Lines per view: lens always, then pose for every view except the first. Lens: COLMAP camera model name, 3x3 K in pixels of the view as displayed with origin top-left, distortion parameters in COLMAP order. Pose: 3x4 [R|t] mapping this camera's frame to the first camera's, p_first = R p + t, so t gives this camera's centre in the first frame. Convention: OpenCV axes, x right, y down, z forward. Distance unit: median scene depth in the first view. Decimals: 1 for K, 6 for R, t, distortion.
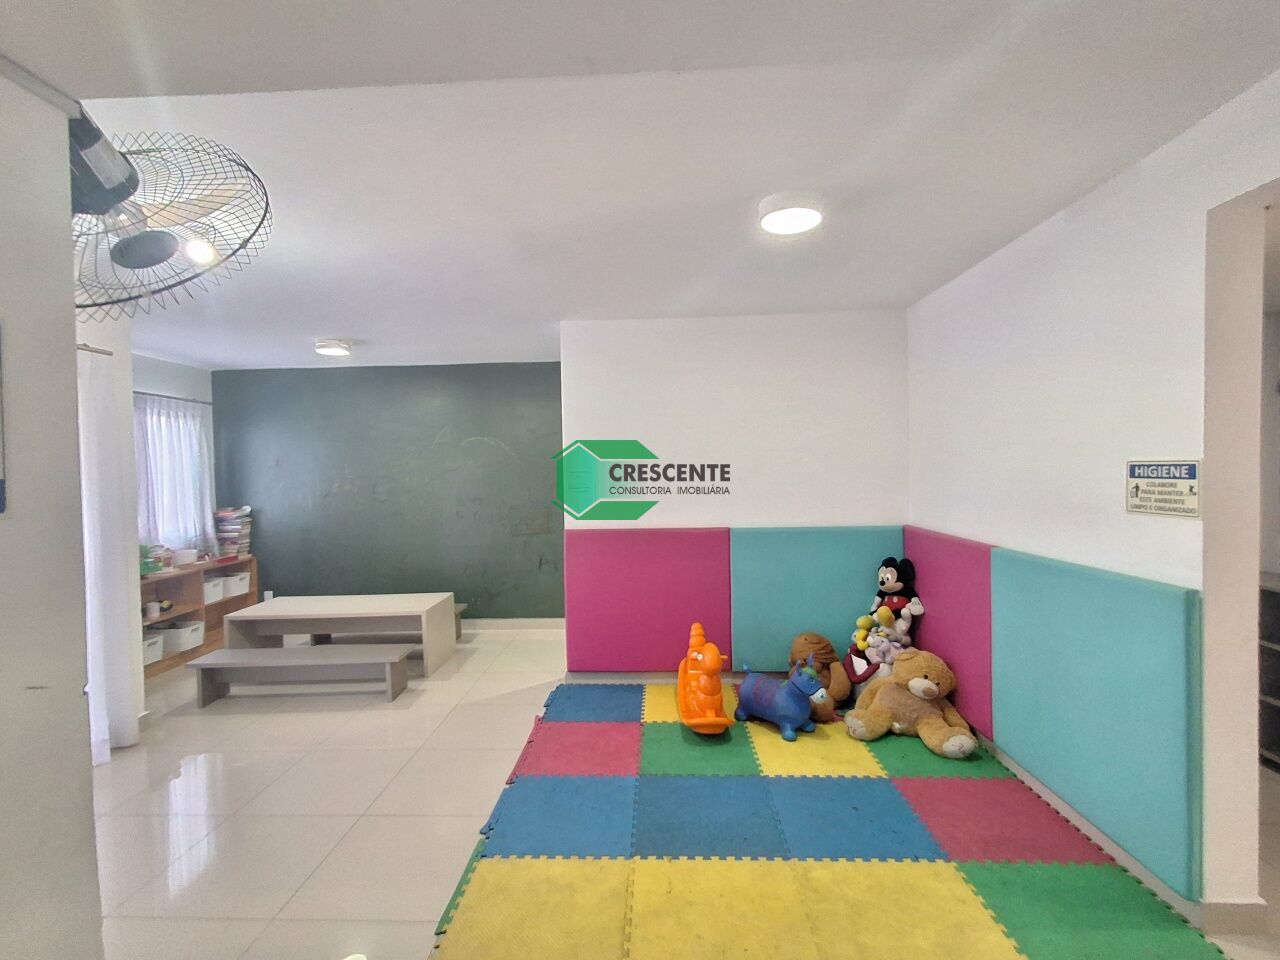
lens RADIAL K [[592.5, 0, 640.0], [0, 592.5, 480.0], [0, 0, 1]] dist [-0.004359, -0.000040]
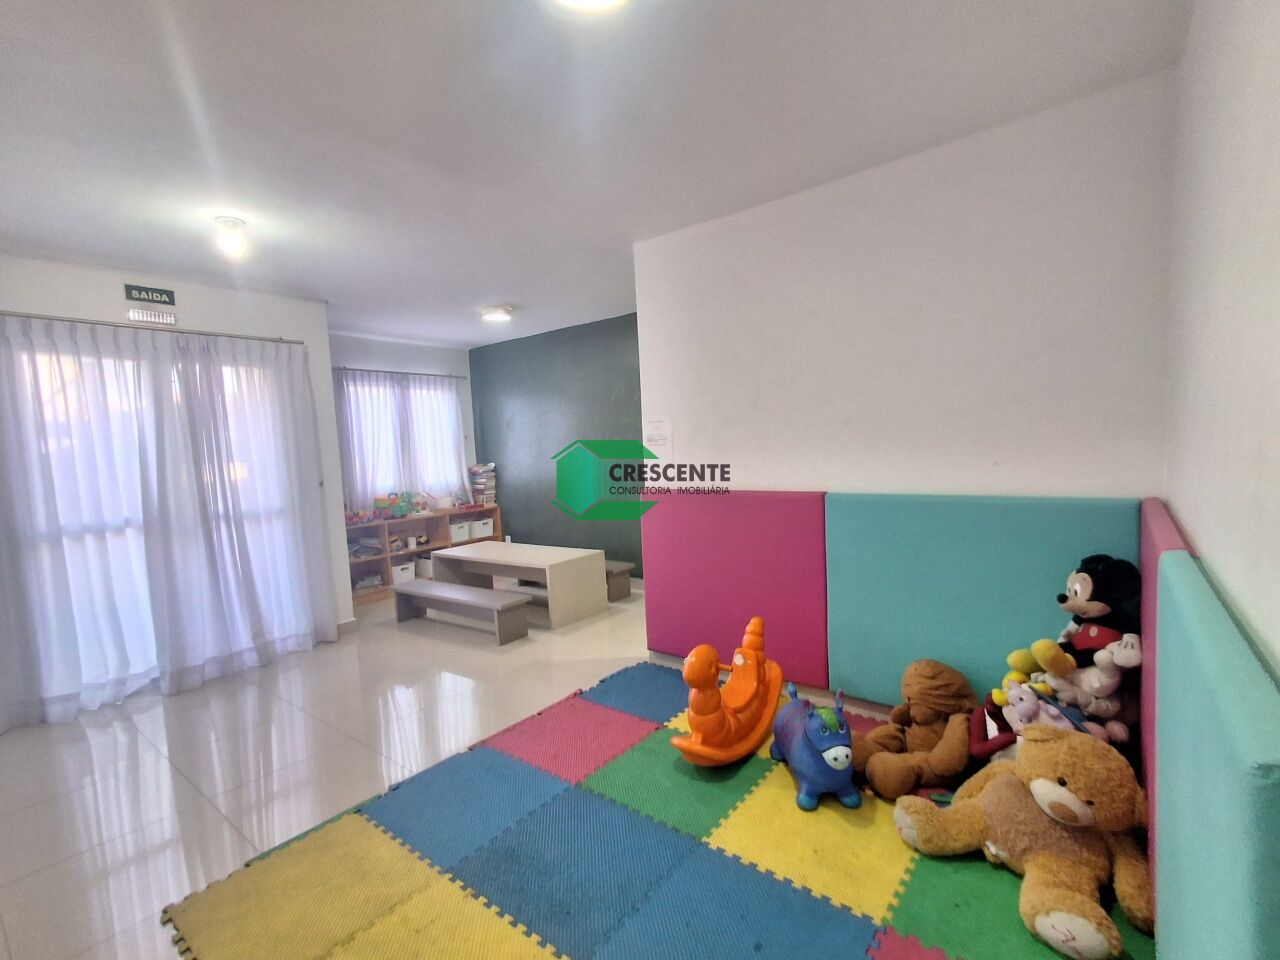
lens RADIAL K [[608.4, 0, 640.0], [0, 608.4, 480.0], [0, 0, 1]] dist [0.013238, 0.000685]
pose [[0.799648, 0.019383, -0.600156, 0.435671], [0.020080, 0.998057, 0.058989, 0.018910], [0.600133, -0.059222, 0.797705, 0.299844]]
